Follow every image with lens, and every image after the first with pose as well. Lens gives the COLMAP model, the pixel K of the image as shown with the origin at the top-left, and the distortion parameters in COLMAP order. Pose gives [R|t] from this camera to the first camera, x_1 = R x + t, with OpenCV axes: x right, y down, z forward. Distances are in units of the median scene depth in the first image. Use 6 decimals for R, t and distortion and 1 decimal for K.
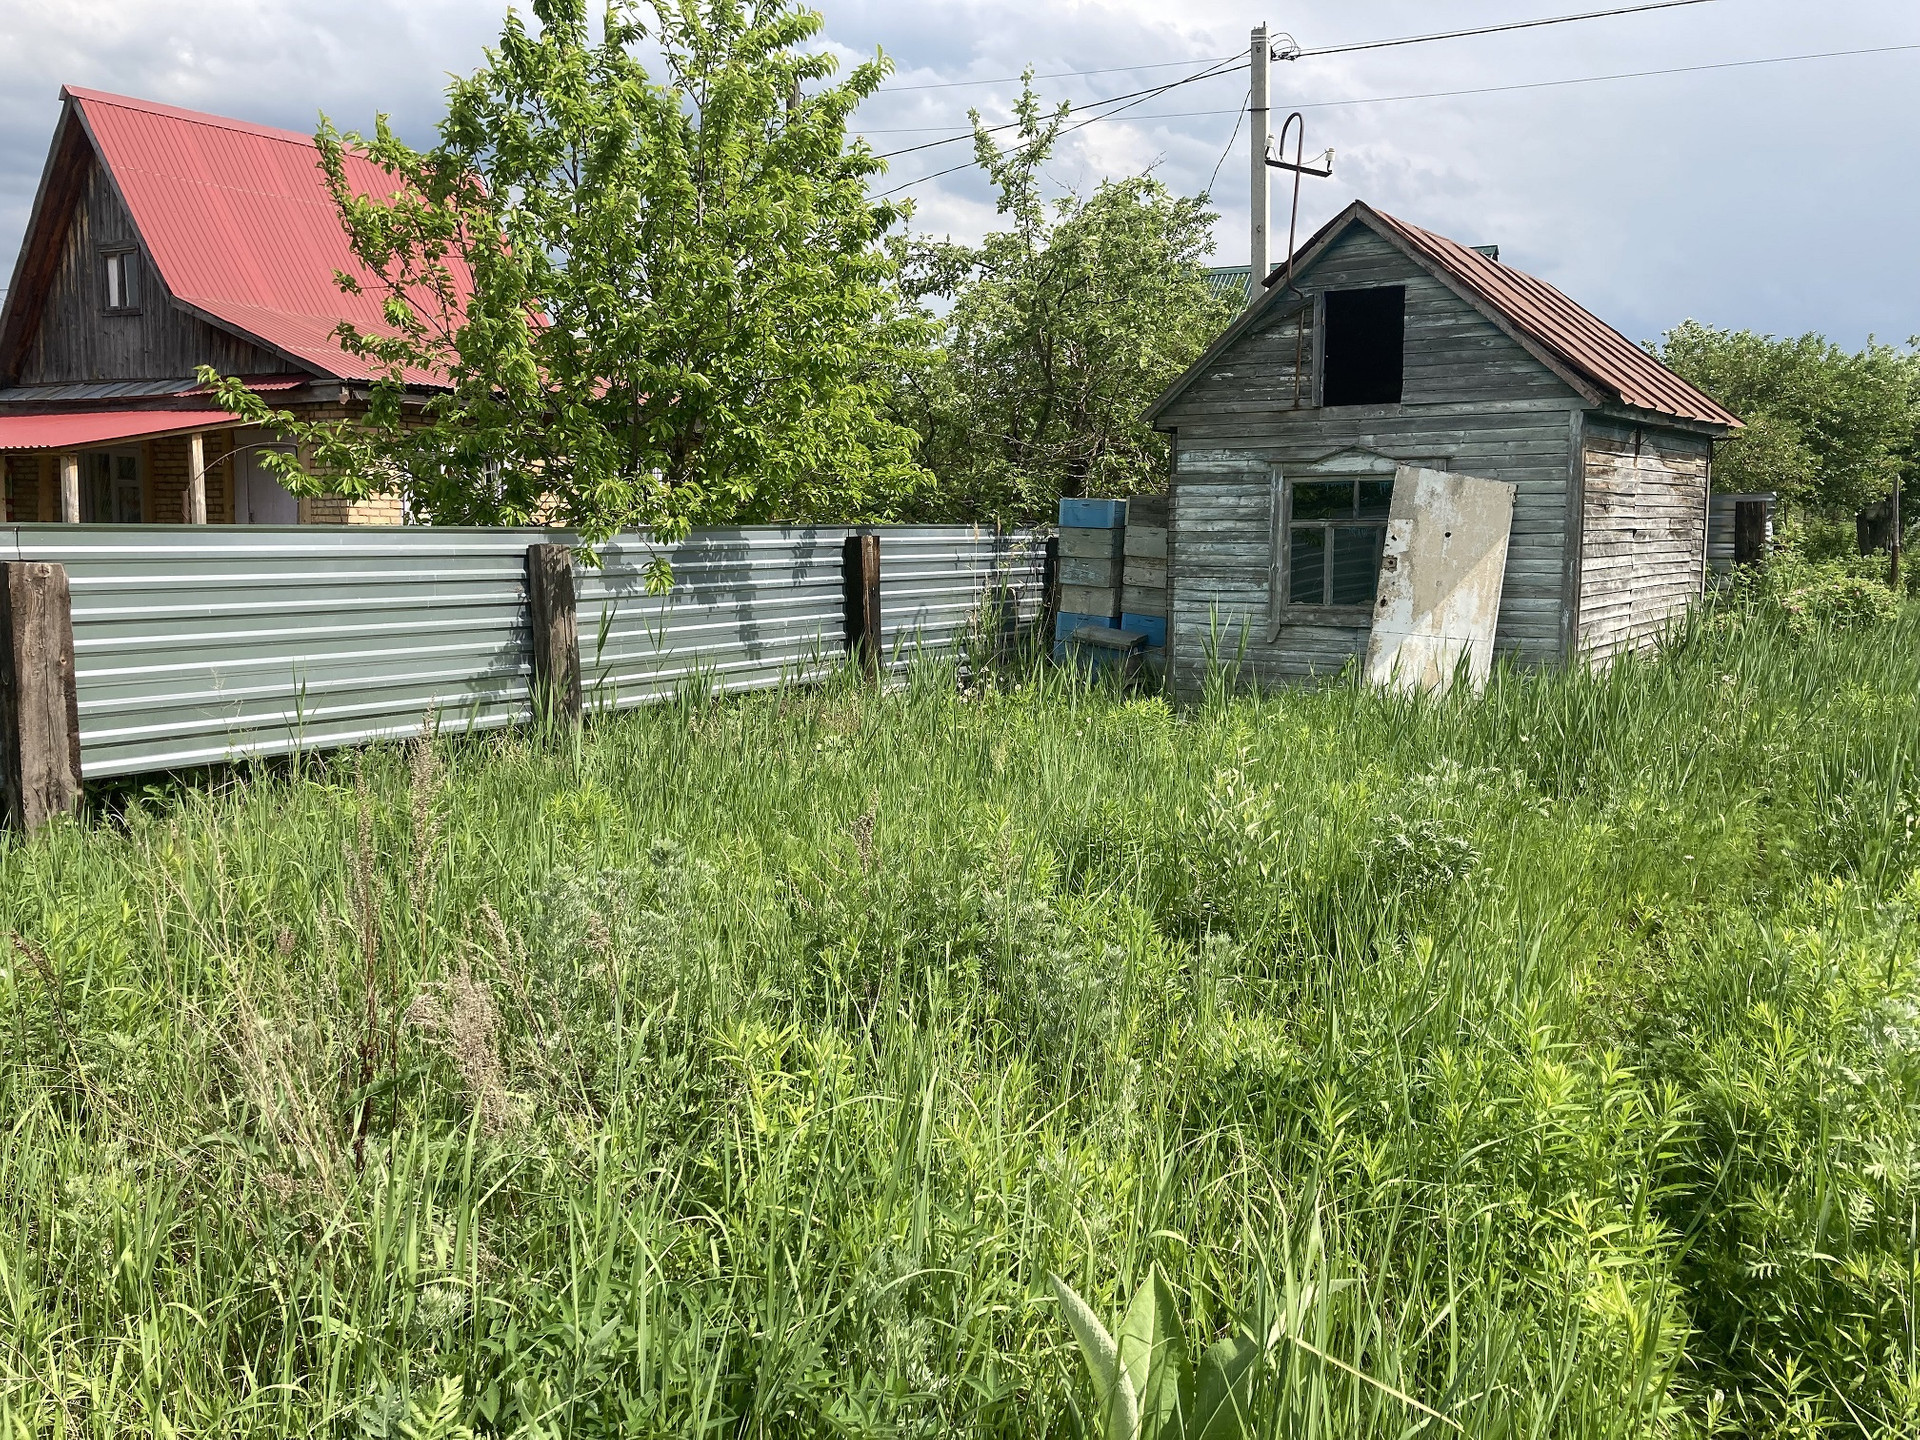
lens RADIAL K [[1544.6, 0, 960.0], [0, 1544.6, 720.0], [0, 0, 1]] dist [-0.010015, -0.003016]
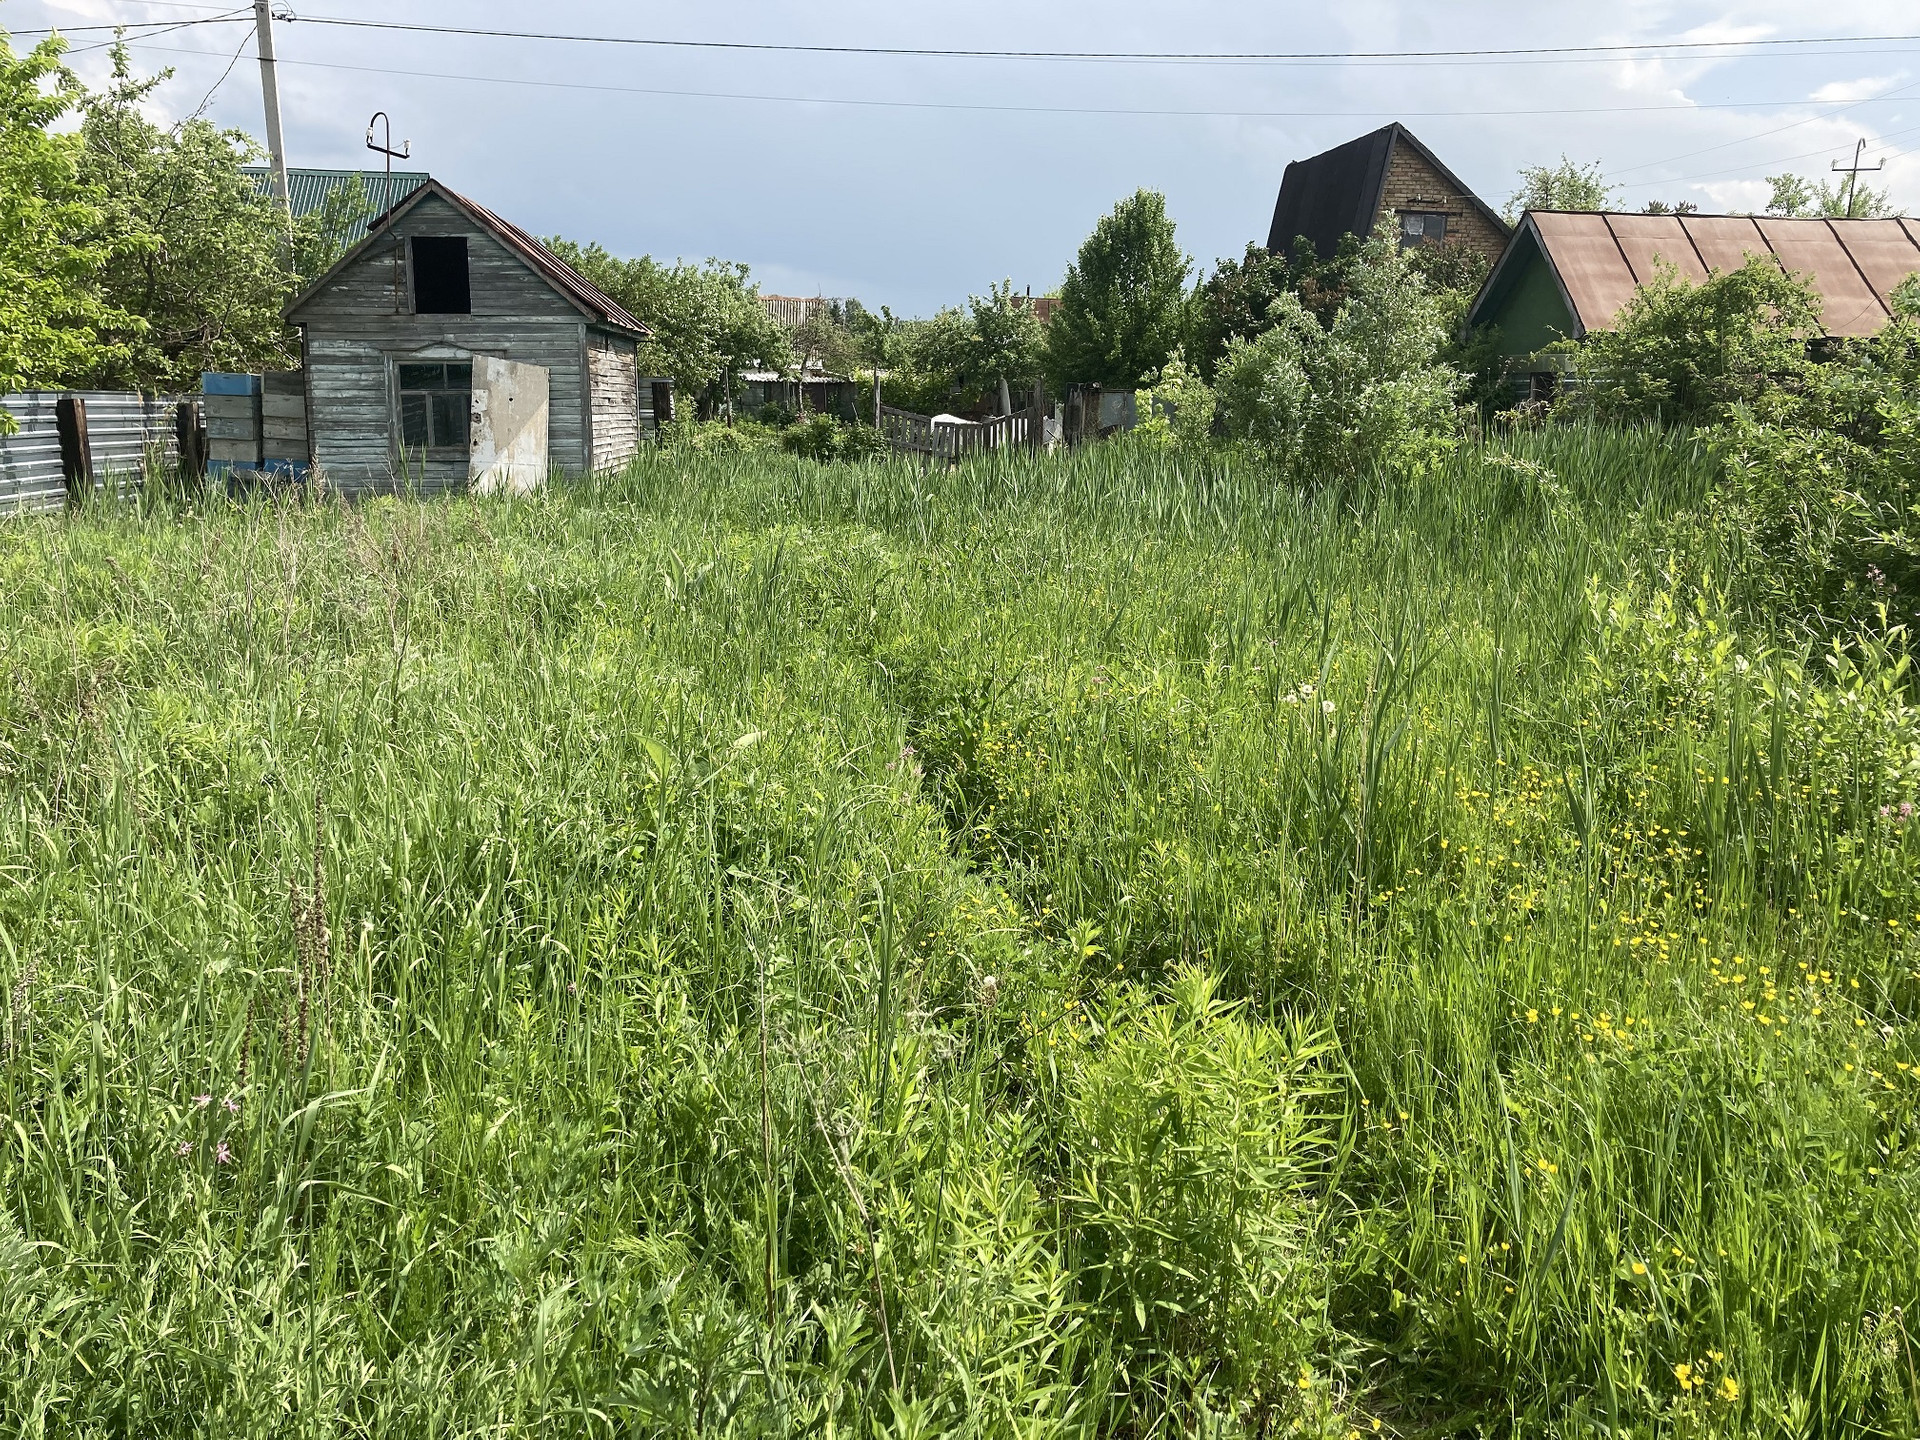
lens RADIAL K [[1544.6, 0, 960.0], [0, 1544.6, 720.0], [0, 0, 1]] dist [-0.010015, -0.003016]
pose [[0.758567, -0.124912, 0.639510, -0.371646], [0.078170, 0.991810, 0.101002, 0.079180], [-0.646889, -0.026627, 0.762119, -0.495772]]
